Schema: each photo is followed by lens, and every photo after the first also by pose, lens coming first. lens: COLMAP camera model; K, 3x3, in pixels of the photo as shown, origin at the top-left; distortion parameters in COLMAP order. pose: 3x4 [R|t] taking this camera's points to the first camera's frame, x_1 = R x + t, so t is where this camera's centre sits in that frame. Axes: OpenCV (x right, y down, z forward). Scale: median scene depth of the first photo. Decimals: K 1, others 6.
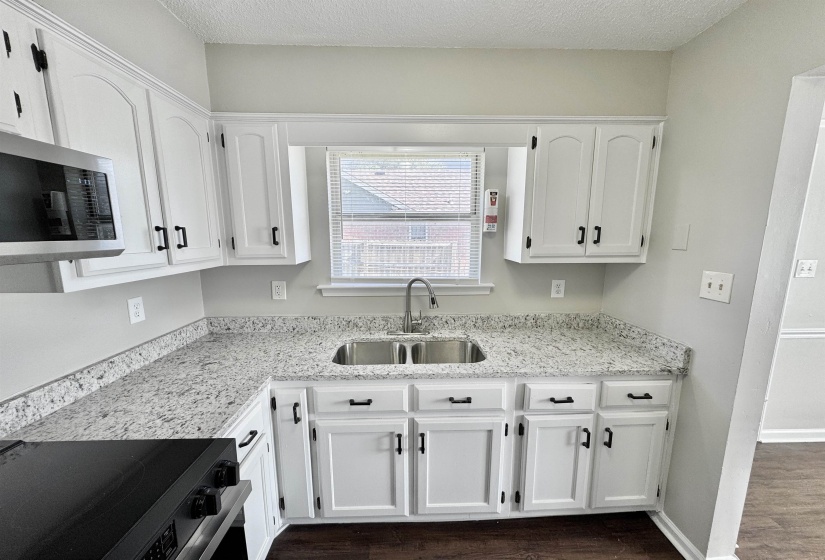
lens RADIAL K [[329.5, 0, 413.4], [0, 329.5, 290.4], [0, 0, 1]] dist [-0.000953, -0.000198]
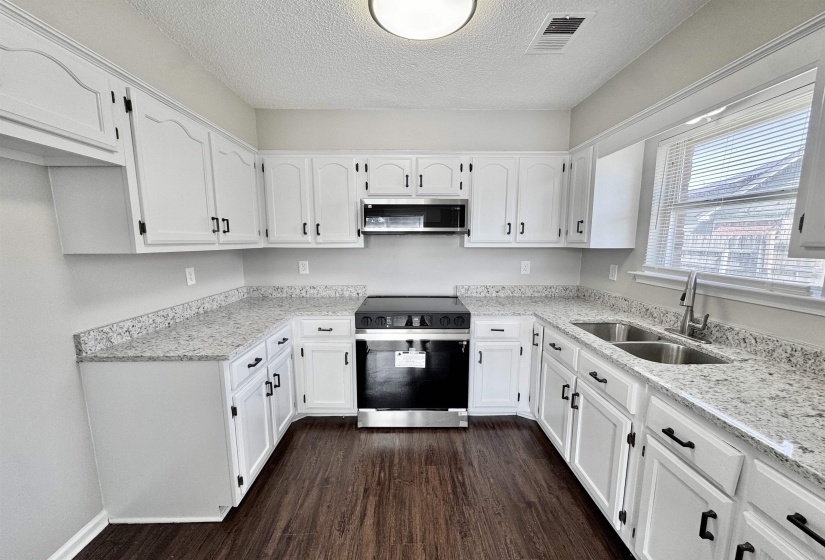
lens RADIAL K [[329.5, 0, 413.4], [0, 329.5, 290.4], [0, 0, 1]] dist [-0.000953, -0.000198]
pose [[-0.011762, 0.154948, -0.987853, 0.823855], [-0.173501, 0.972620, 0.154624, 0.004660], [0.984763, 0.173212, 0.015444, 0.262175]]
